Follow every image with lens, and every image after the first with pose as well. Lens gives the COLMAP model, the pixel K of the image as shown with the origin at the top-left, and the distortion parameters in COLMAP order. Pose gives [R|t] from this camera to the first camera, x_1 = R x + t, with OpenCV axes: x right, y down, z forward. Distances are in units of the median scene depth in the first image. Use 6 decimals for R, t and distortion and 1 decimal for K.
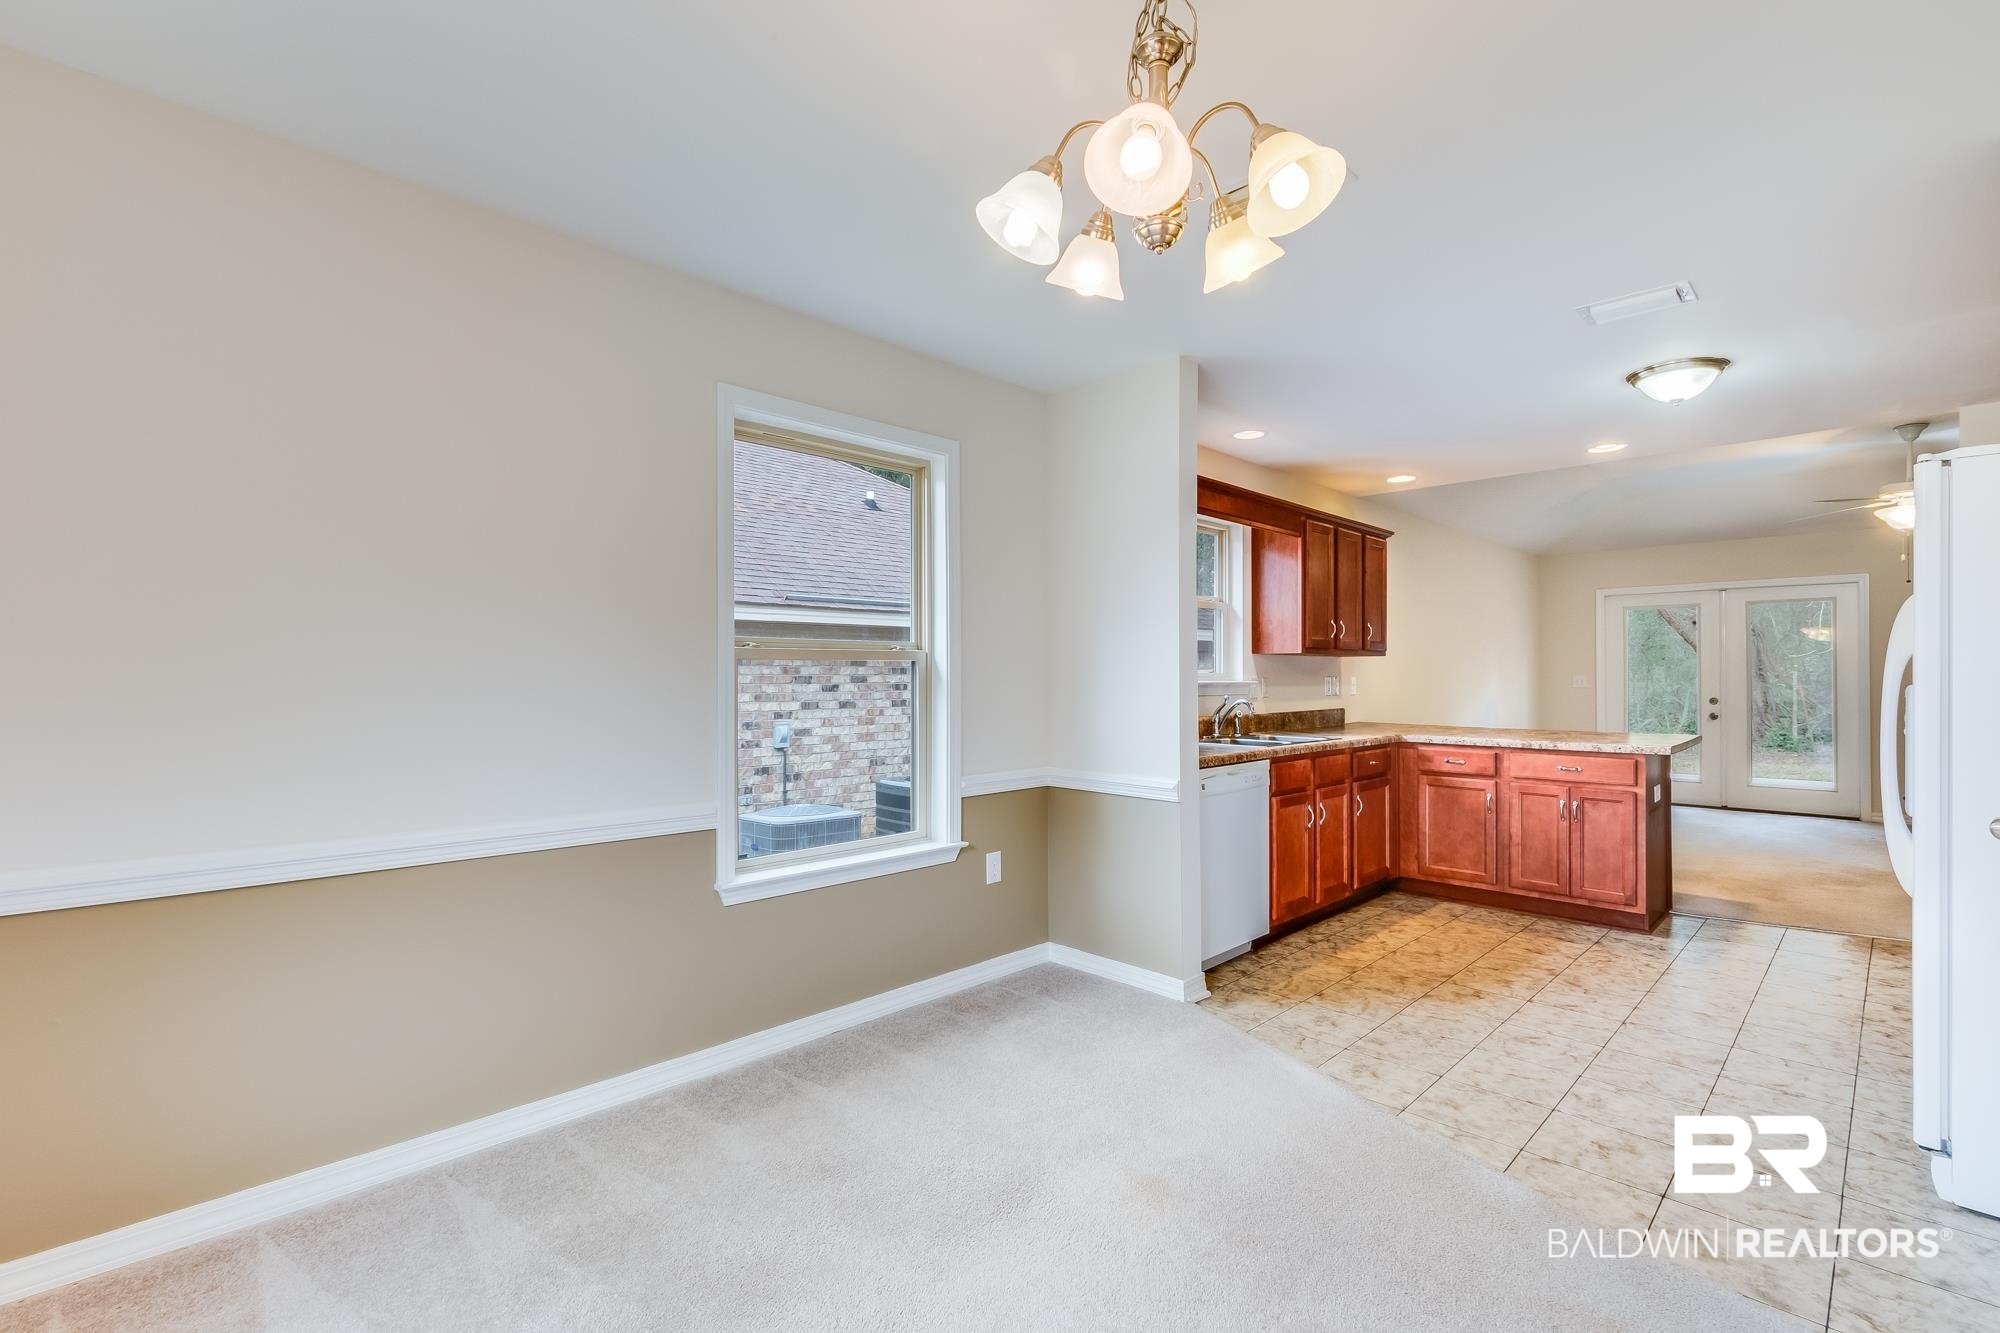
lens RADIAL K [[901.1, 0, 1018.8], [0, 901.1, 675.7], [0, 0, 1]] dist [0.002880, 0.000021]
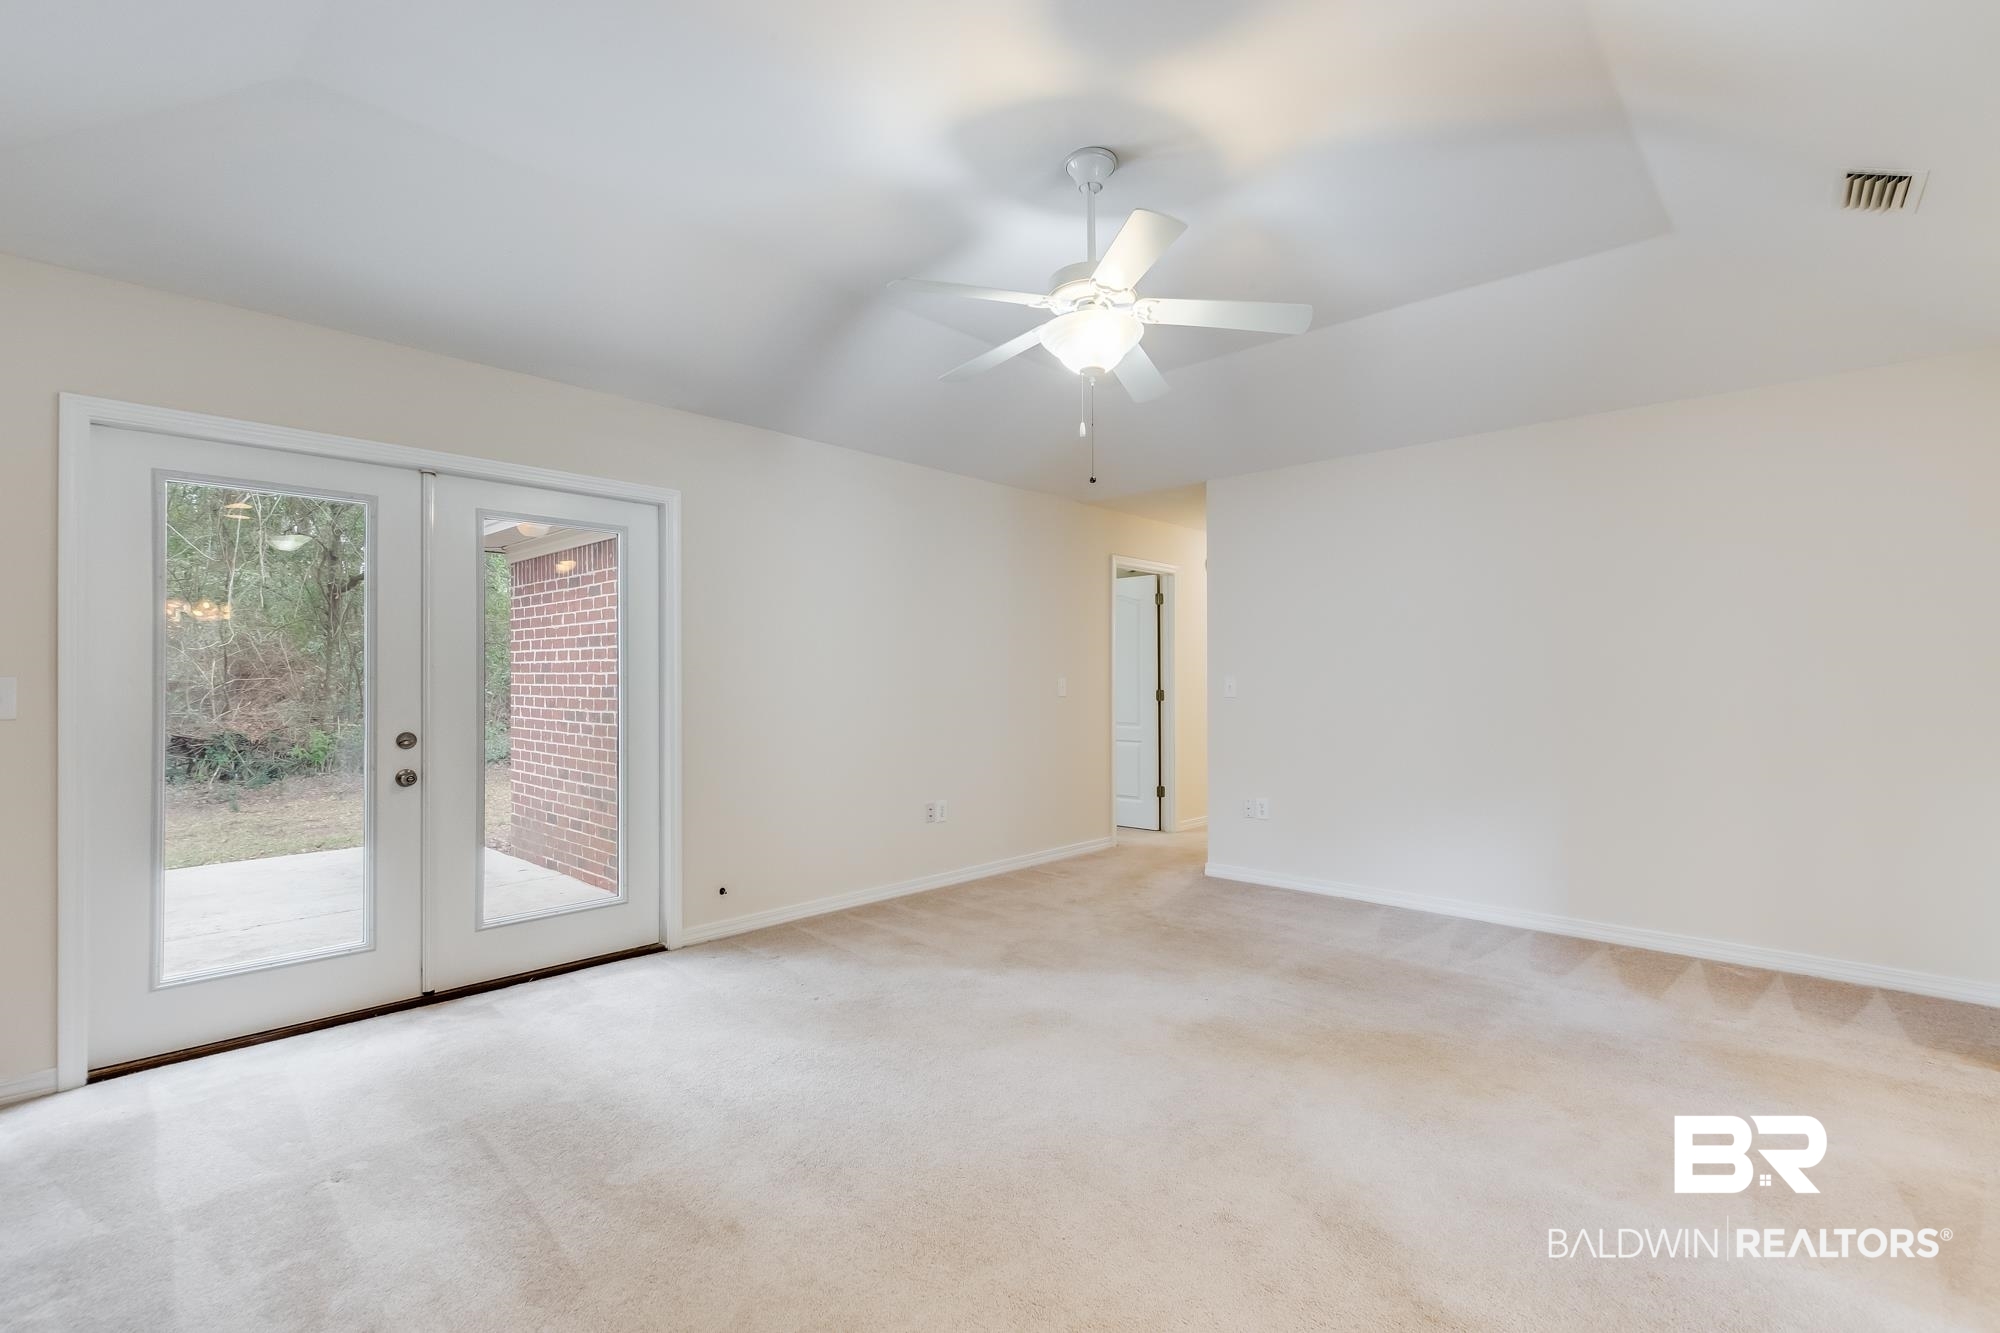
lens RADIAL K [[910.0, 0, 1010.9], [0, 910.0, 673.0], [0, 0, 1]] dist [0.000951, -0.000757]
pose [[-0.028491, 0.008350, 0.999559, 0.525790], [0.002557, 0.999962, -0.008280, 0.002067], [-0.999591, 0.002320, -0.028511, 1.109309]]
